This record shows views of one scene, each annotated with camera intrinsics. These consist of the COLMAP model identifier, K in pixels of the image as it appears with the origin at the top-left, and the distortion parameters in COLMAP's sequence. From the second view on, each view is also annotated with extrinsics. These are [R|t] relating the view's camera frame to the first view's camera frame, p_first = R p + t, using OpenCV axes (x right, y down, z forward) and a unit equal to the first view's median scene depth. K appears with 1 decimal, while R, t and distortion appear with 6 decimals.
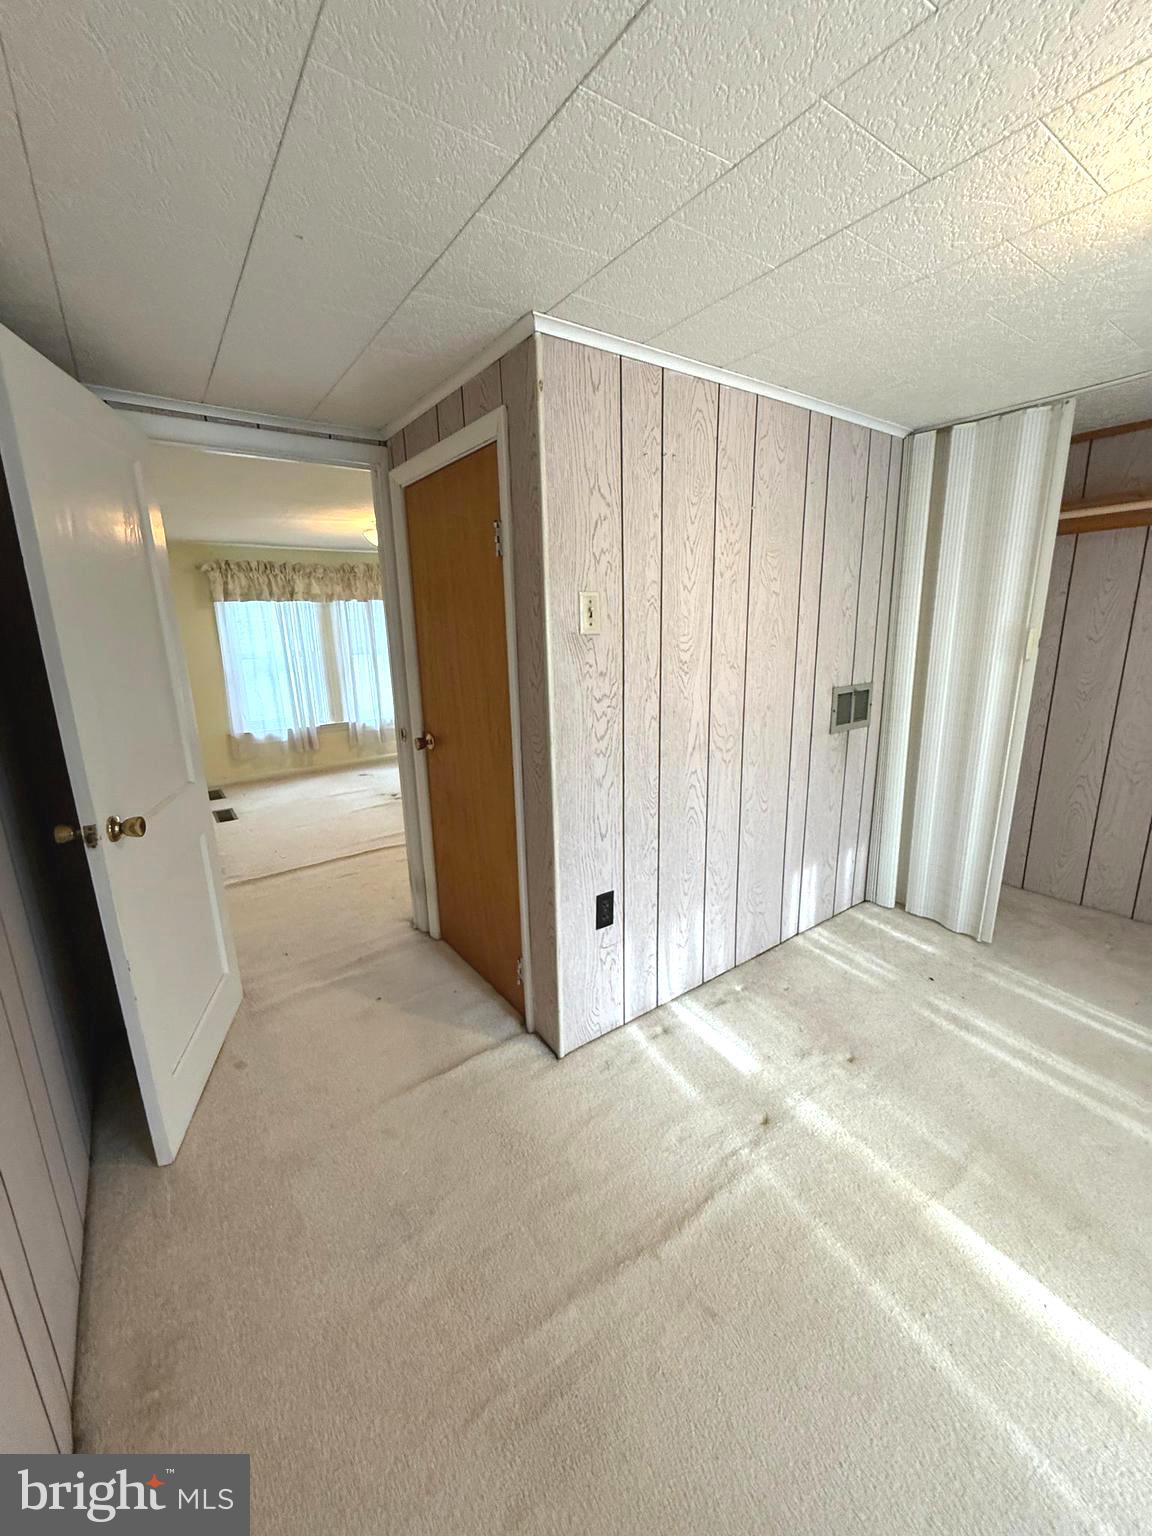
lens RADIAL K [[609.5, 0, 573.4], [0, 609.5, 769.9], [0, 0, 1]] dist [-0.000036, 0.000009]
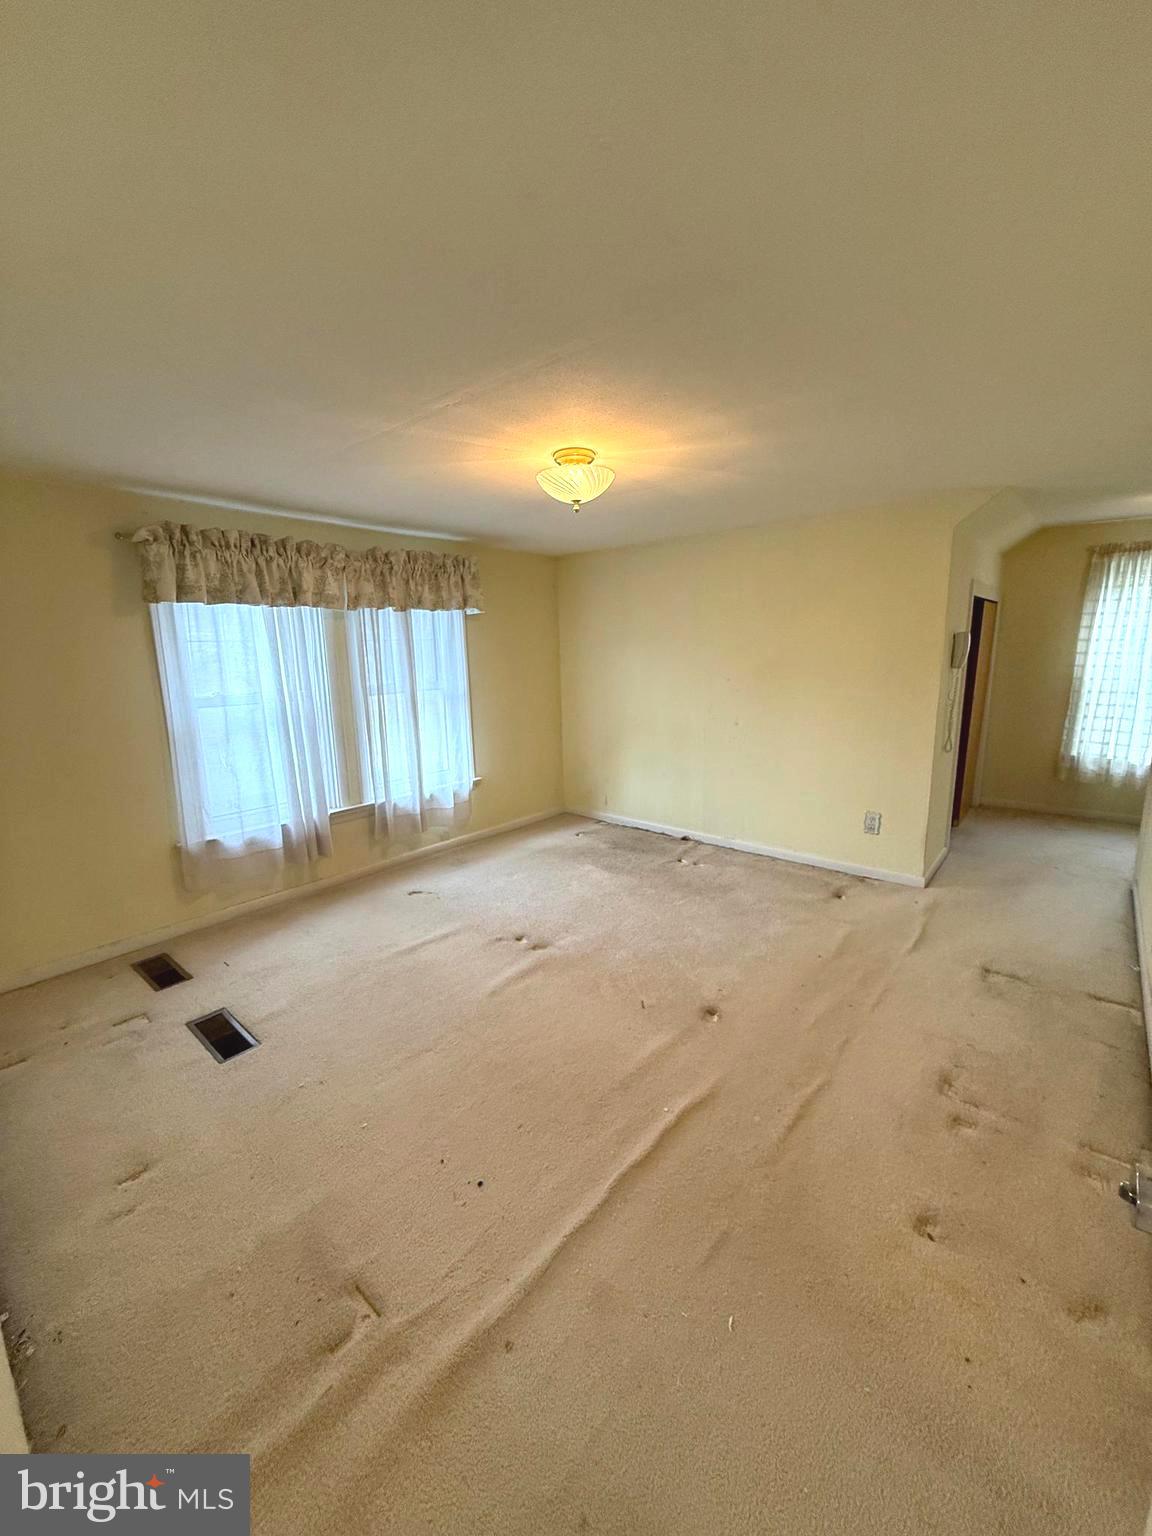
lens RADIAL K [[609.5, 0, 578.4], [0, 609.5, 767.0], [0, 0, 1]] dist [-0.000036, 0.000009]
pose [[0.970974, -0.038944, 0.235992, -0.342716], [0.050118, 0.997879, -0.041533, -0.087684], [-0.233874, 0.052155, 0.970867, 0.385627]]
